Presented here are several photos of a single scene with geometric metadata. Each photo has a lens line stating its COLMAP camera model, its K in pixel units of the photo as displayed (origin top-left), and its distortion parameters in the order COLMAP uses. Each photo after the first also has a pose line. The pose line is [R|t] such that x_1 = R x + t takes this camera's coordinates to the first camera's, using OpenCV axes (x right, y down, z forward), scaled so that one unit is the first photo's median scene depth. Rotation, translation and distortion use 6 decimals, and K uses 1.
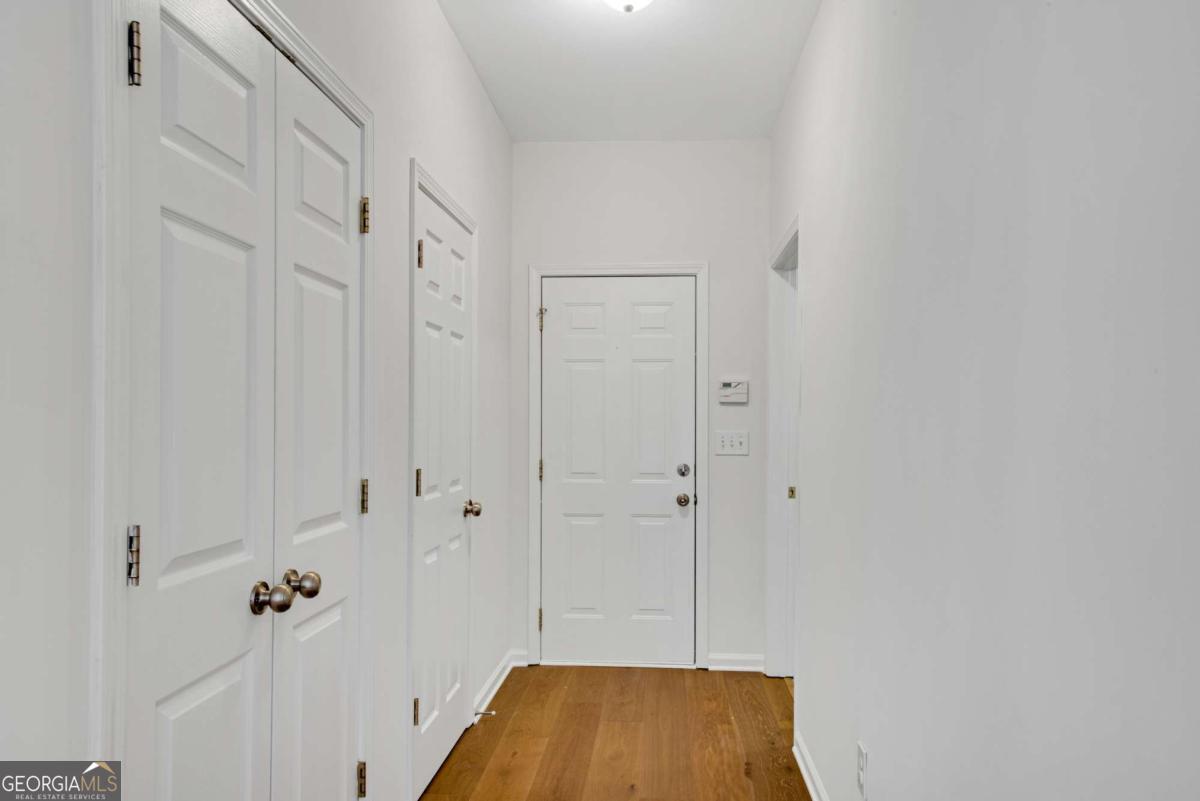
lens RADIAL K [[590.4, 0, 602.9], [0, 590.4, 408.2], [0, 0, 1]] dist [-0.005287, -0.000458]
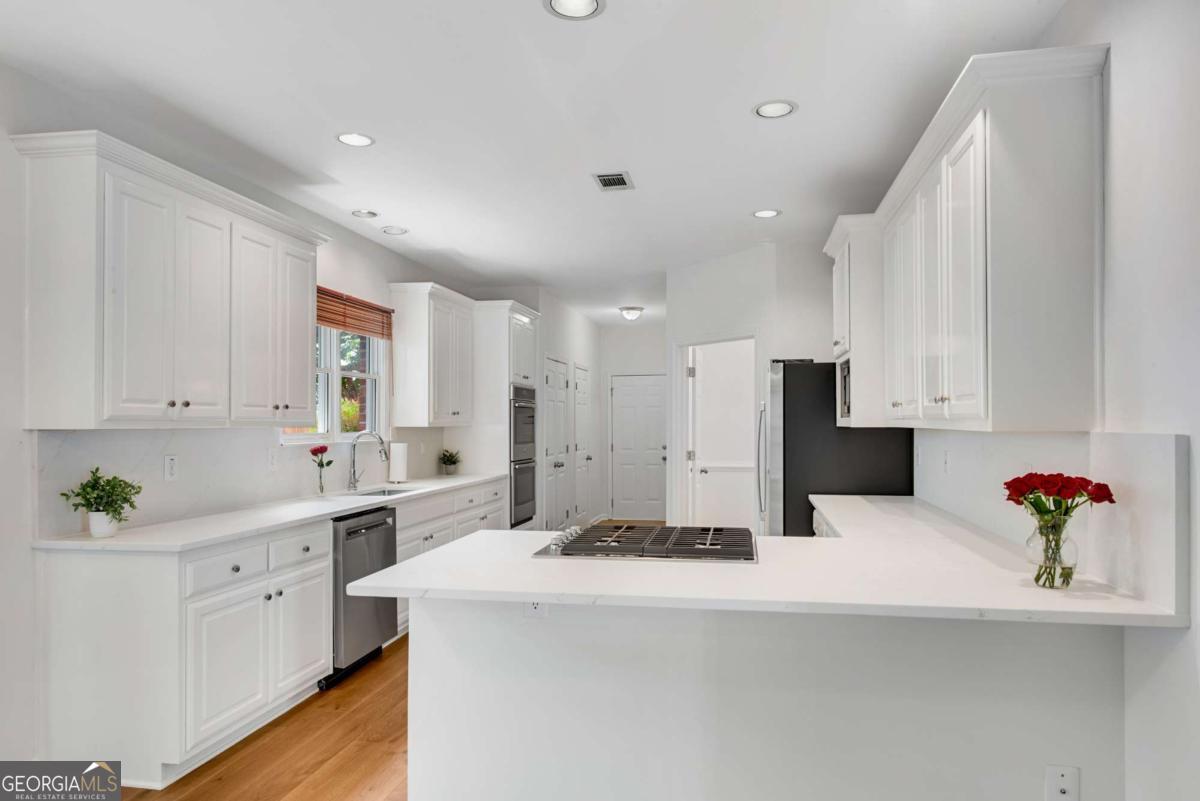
lens RADIAL K [[590.4, 0, 602.9], [0, 590.4, 408.2], [0, 0, 1]] dist [-0.005287, -0.000458]
pose [[0.988273, -0.006622, -0.152553, 0.272122], [0.007330, 0.999965, 0.004076, -0.087900], [0.152520, -0.005146, 0.988287, -1.709852]]
